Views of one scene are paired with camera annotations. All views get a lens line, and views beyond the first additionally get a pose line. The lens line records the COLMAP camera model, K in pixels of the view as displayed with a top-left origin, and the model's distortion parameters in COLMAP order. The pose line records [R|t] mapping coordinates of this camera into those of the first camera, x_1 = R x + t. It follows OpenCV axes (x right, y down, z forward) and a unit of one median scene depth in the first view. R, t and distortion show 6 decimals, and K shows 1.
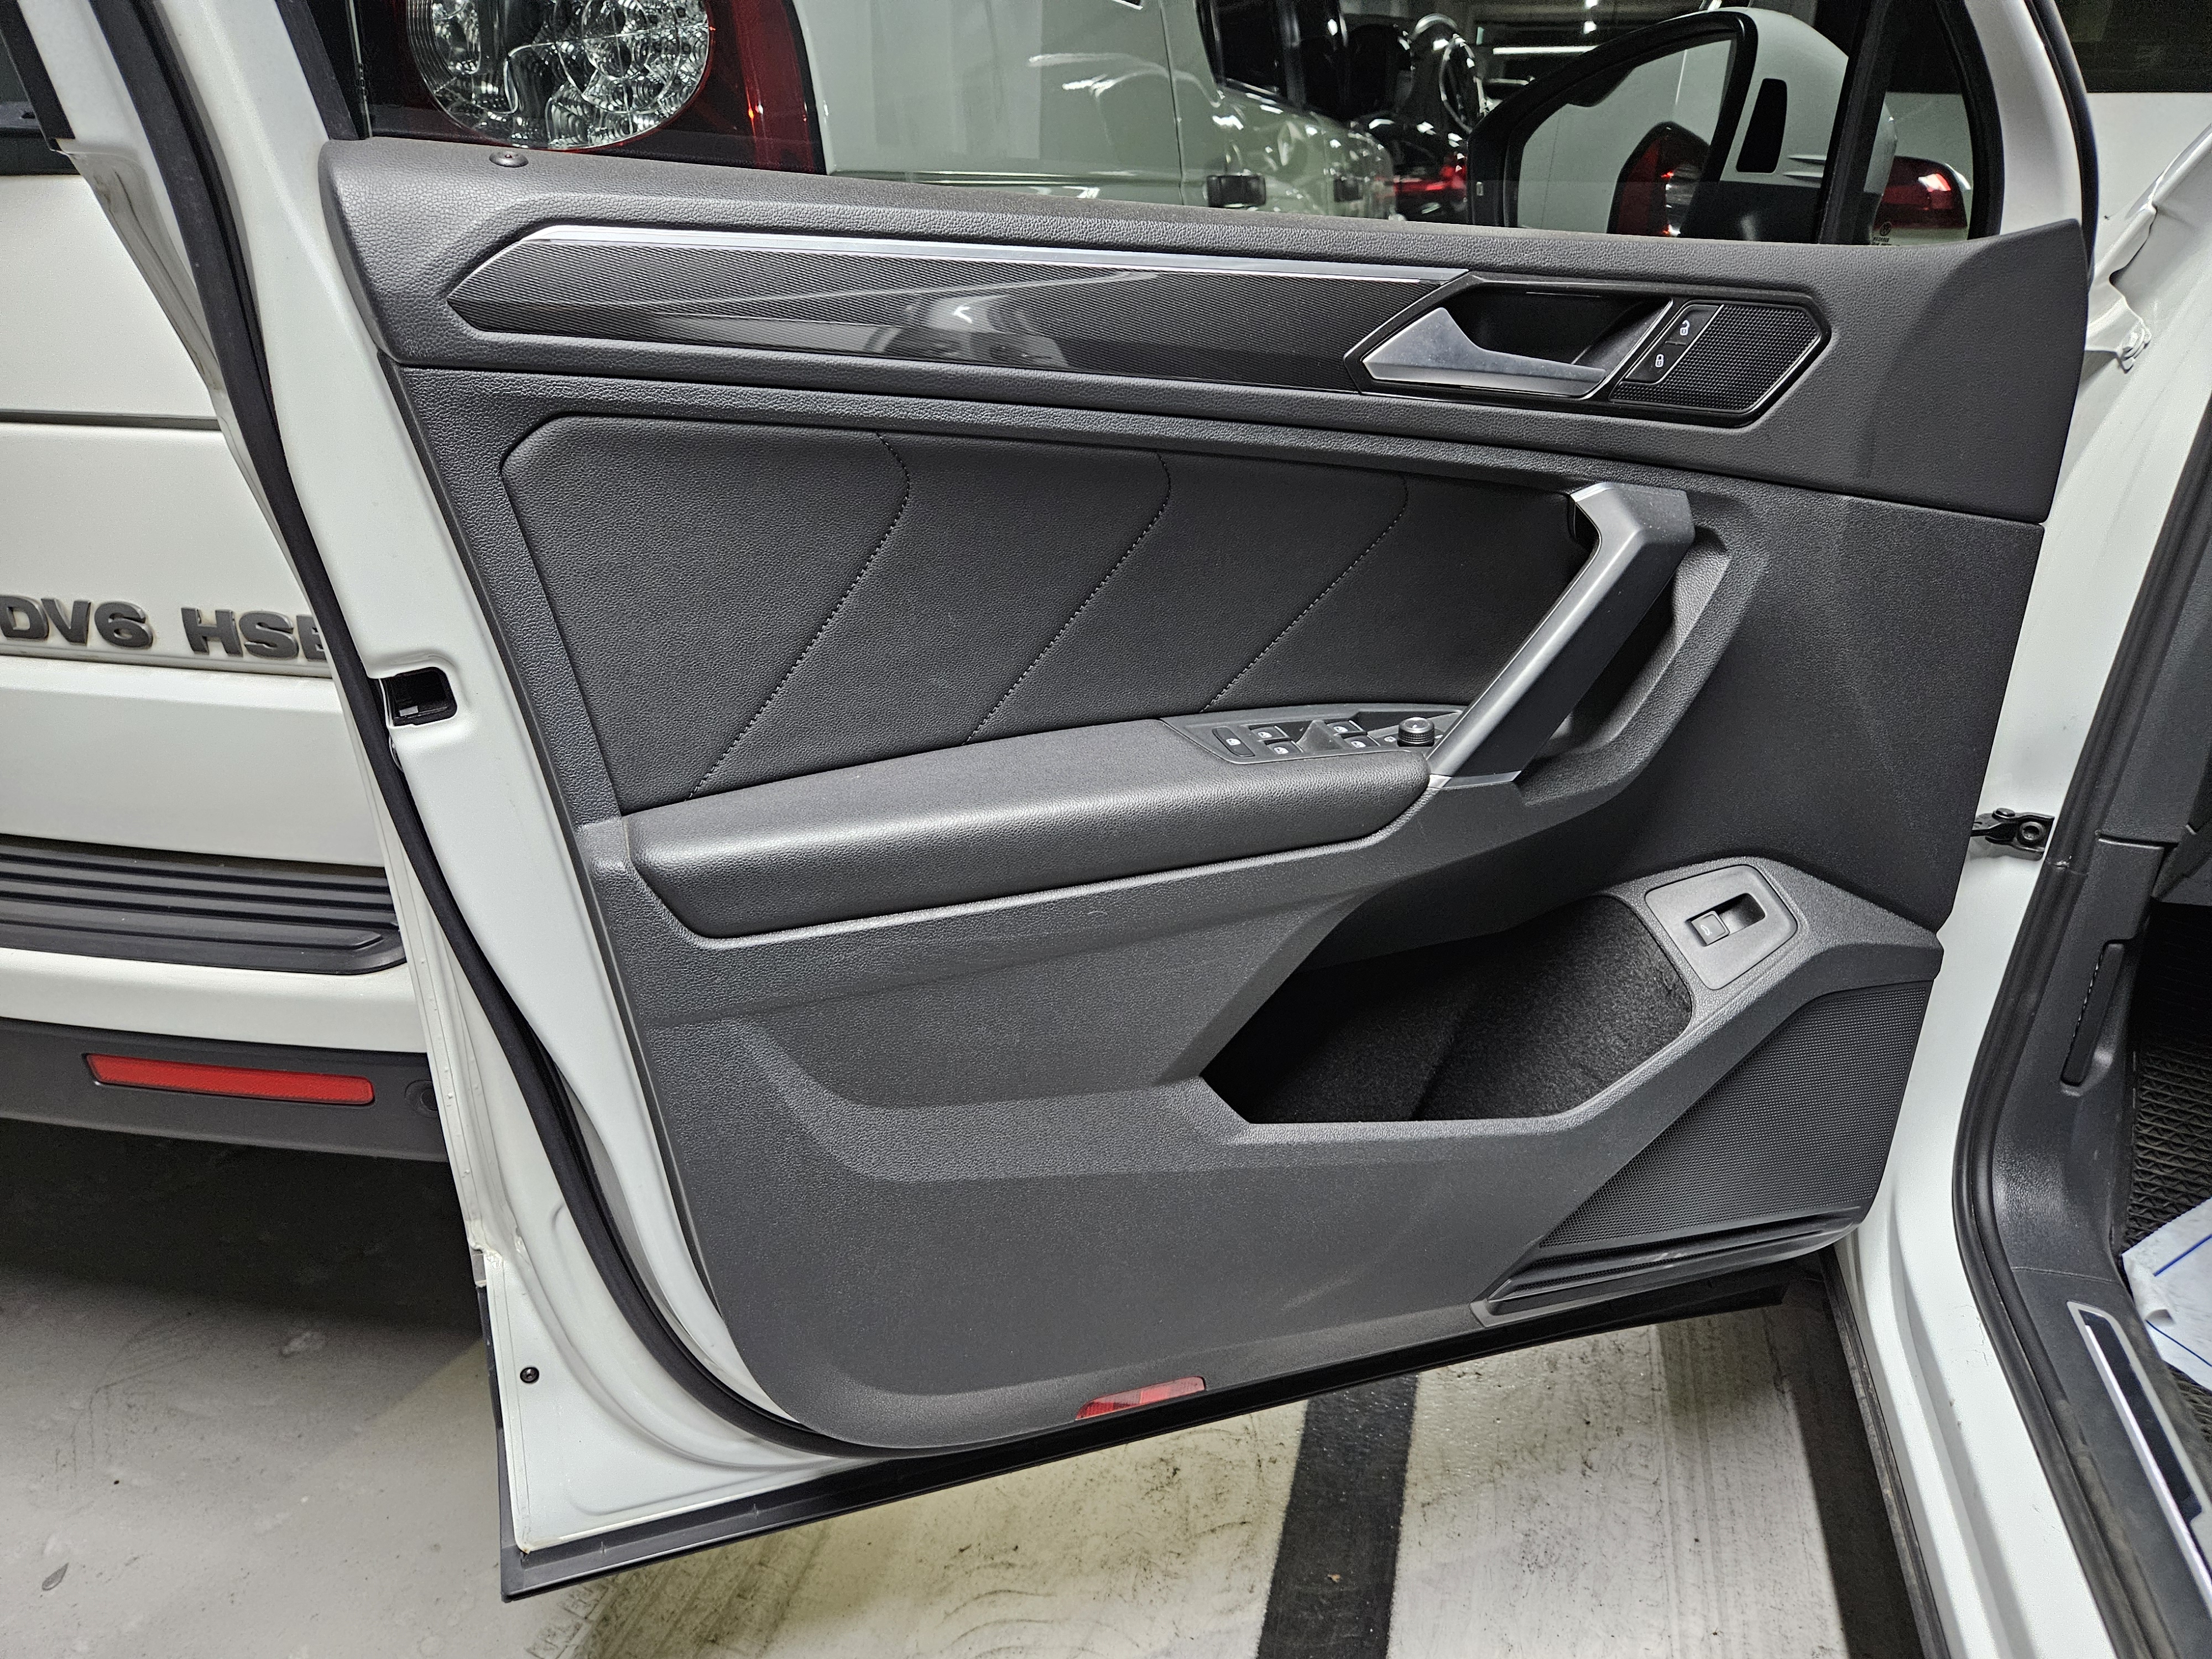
lens RADIAL K [[1464.2, 0, 1082.5], [0, 1464.2, 834.7], [0, 0, 1]] dist [0.069307, -0.067893]
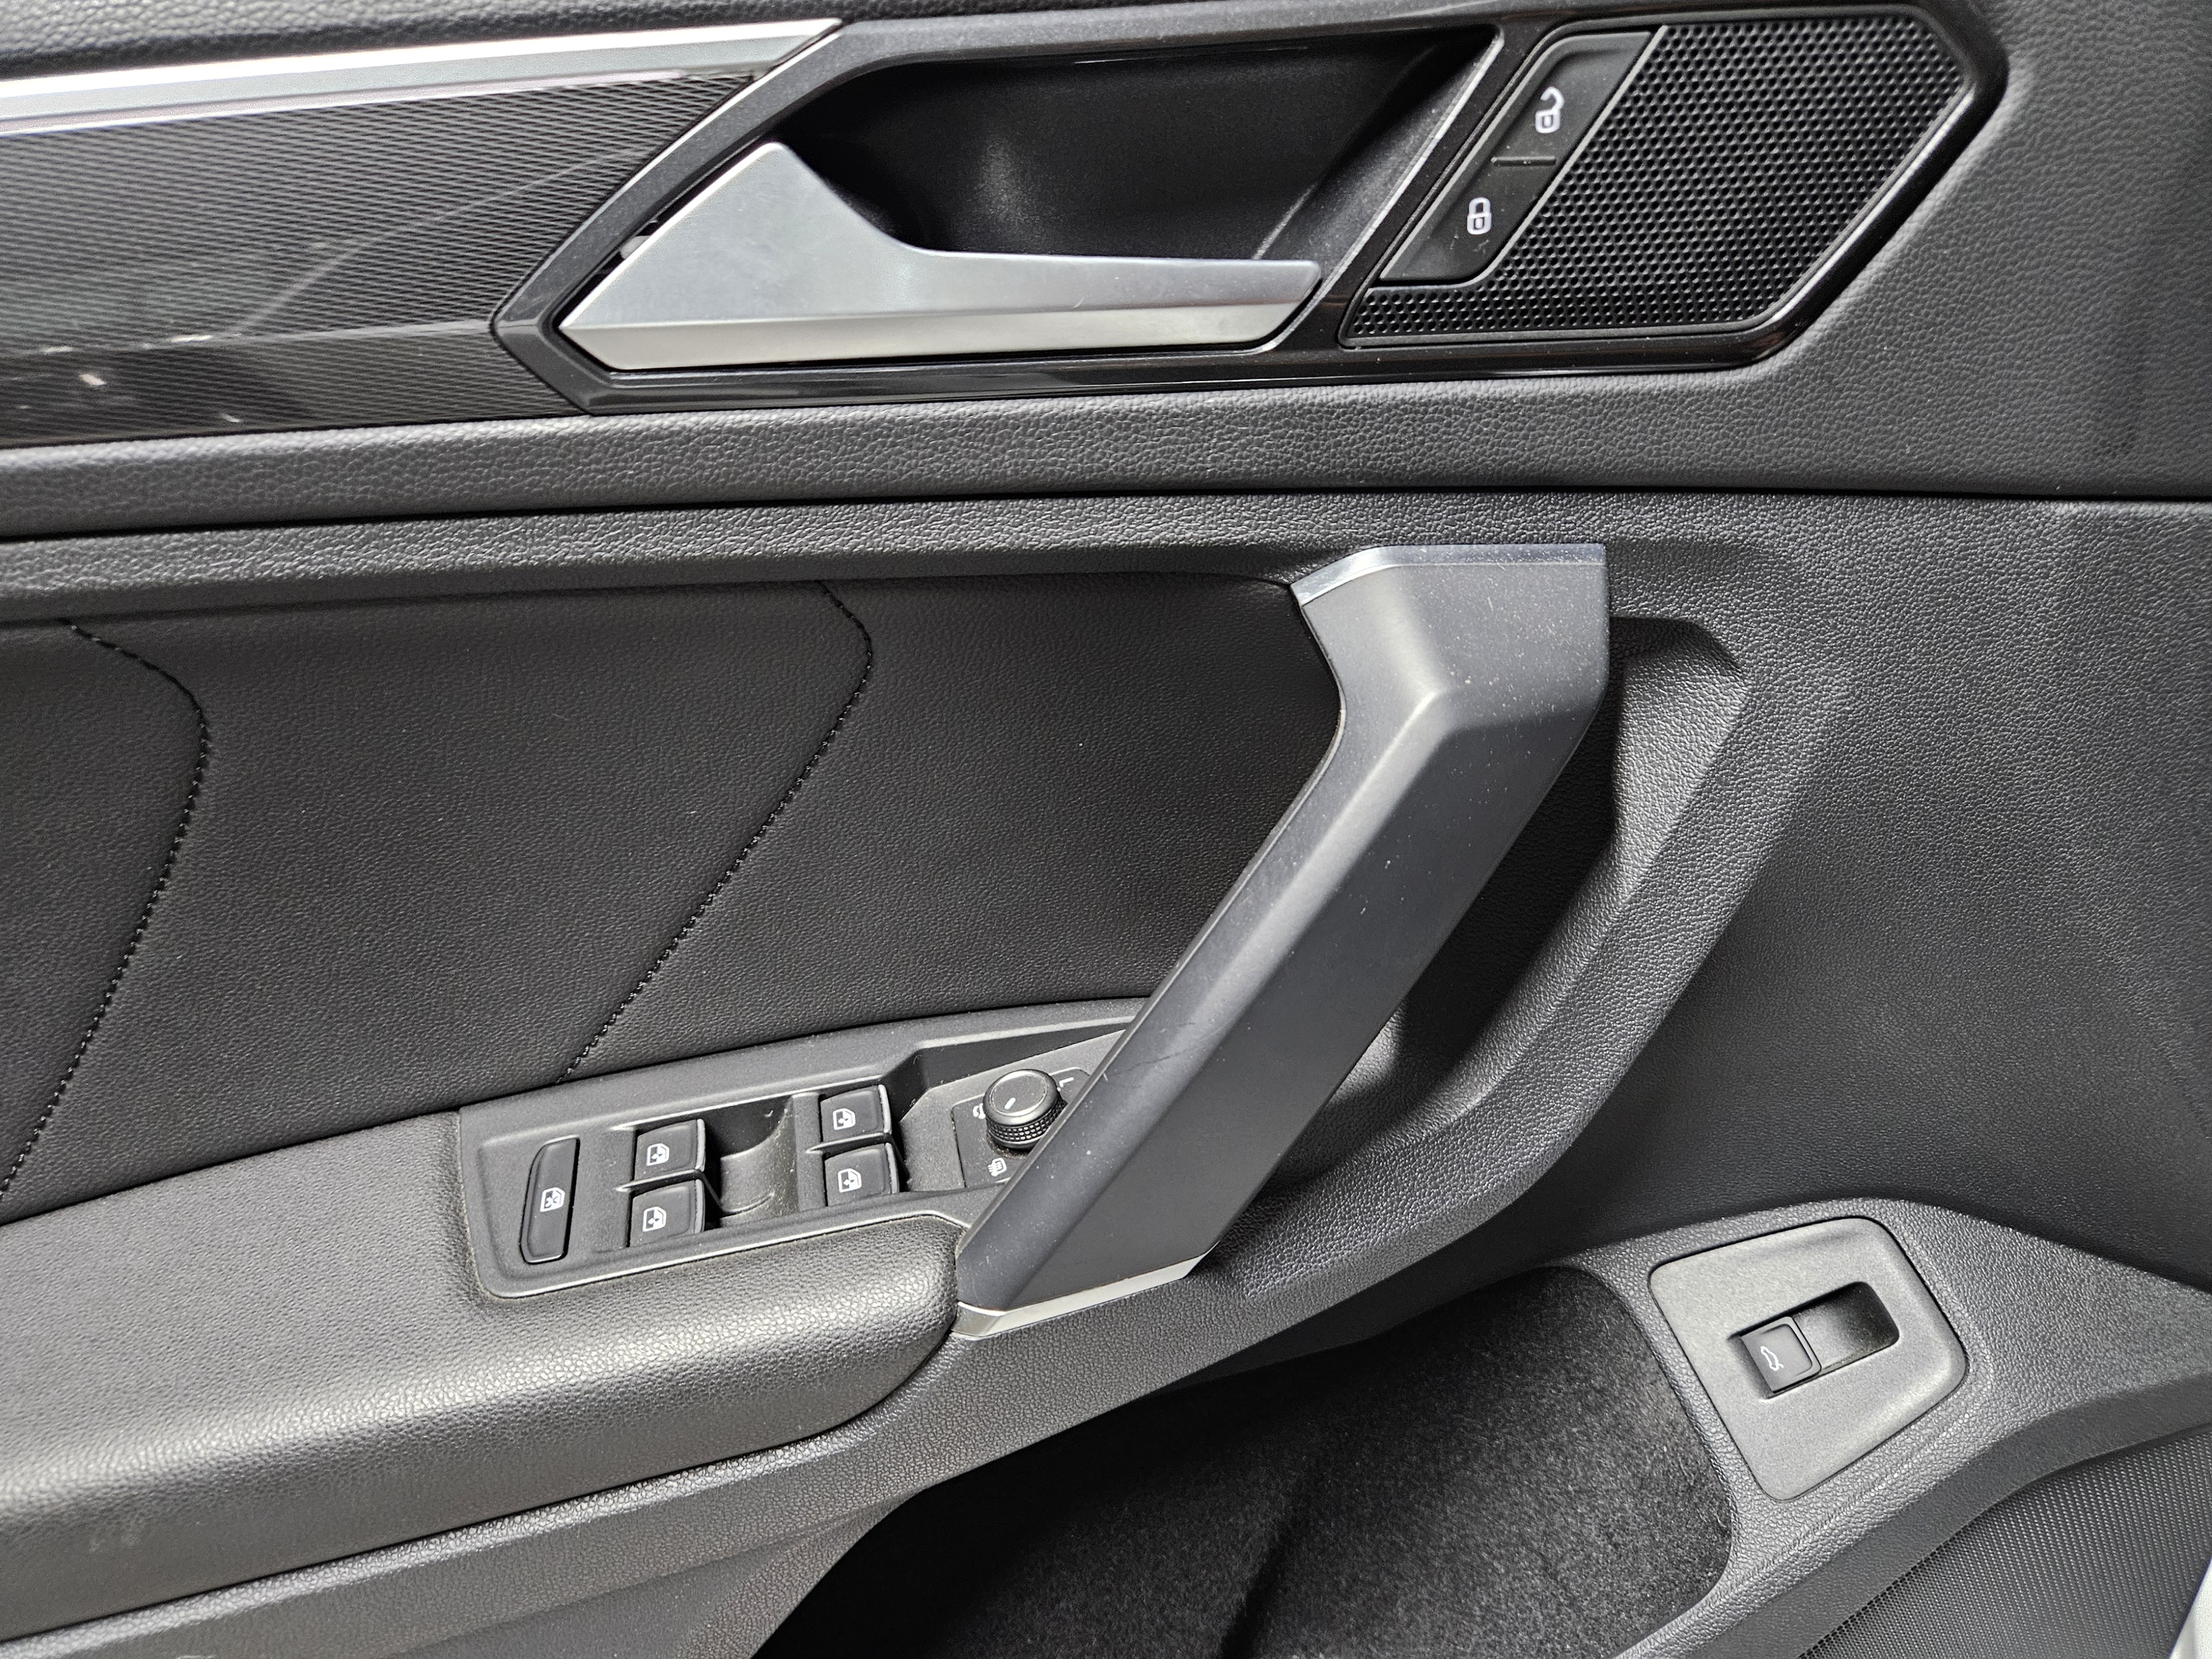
lens RADIAL K [[1464.2, 0, 1082.5], [0, 1464.2, 834.7], [0, 0, 1]] dist [0.069307, -0.067893]
pose [[0.985848, -0.045422, -0.161370, 0.327176], [0.065433, 0.990501, 0.120940, -0.209519], [0.154343, -0.129787, 0.979456, 0.582917]]
